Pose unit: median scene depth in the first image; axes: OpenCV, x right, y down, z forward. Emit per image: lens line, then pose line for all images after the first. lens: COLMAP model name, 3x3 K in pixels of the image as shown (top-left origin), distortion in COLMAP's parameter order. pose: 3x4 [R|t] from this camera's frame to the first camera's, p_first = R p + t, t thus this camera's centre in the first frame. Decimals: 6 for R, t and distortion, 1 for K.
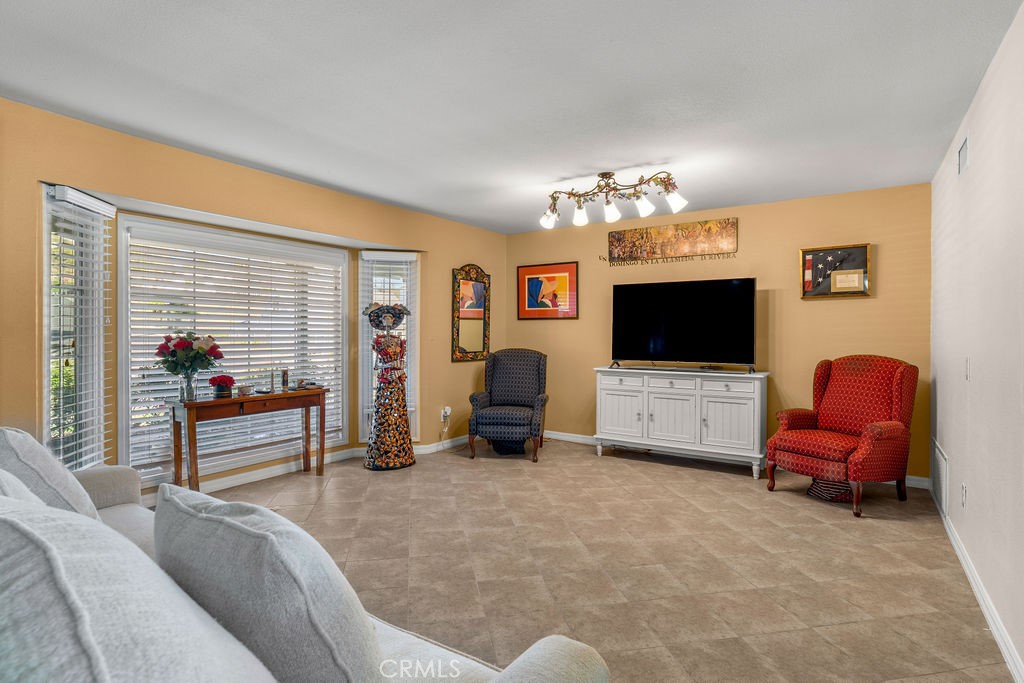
lens RADIAL K [[515.7, 0, 509.9], [0, 515.7, 335.7], [0, 0, 1]] dist [-0.003930, -0.000212]
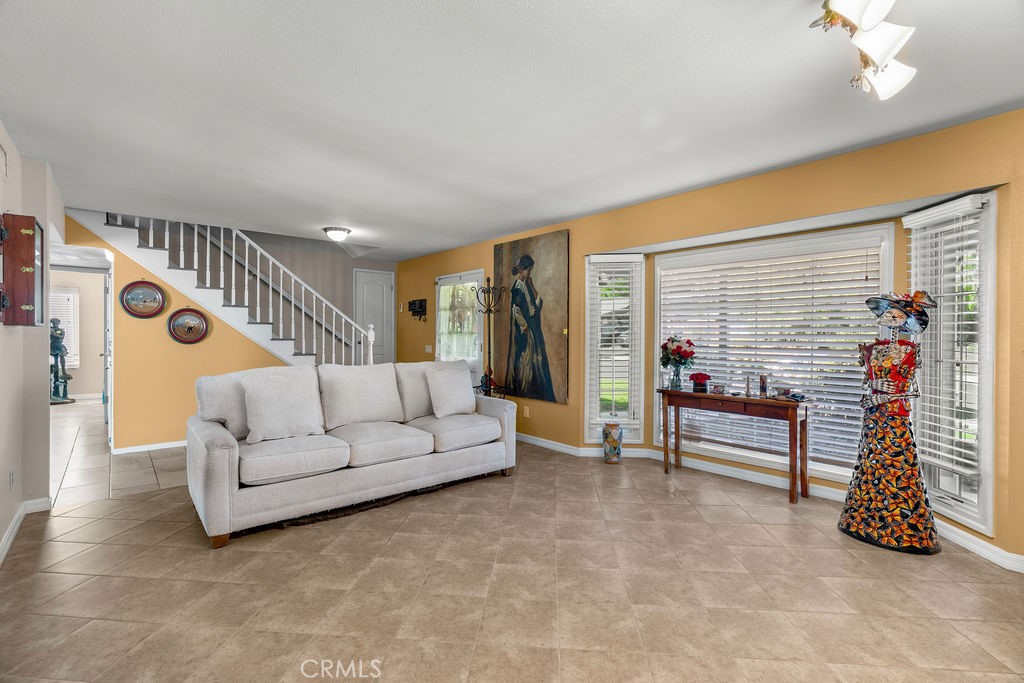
lens RADIAL K [[464.3, 0, 509.4], [0, 464.3, 338.4], [0, 0, 1]] dist [-0.011748, 0.002280]
pose [[-0.271154, 0.002700, -0.962532, 0.588022], [-0.011009, 0.999922, 0.005906, -0.003356], [0.962473, 0.012198, -0.271103, 0.874666]]
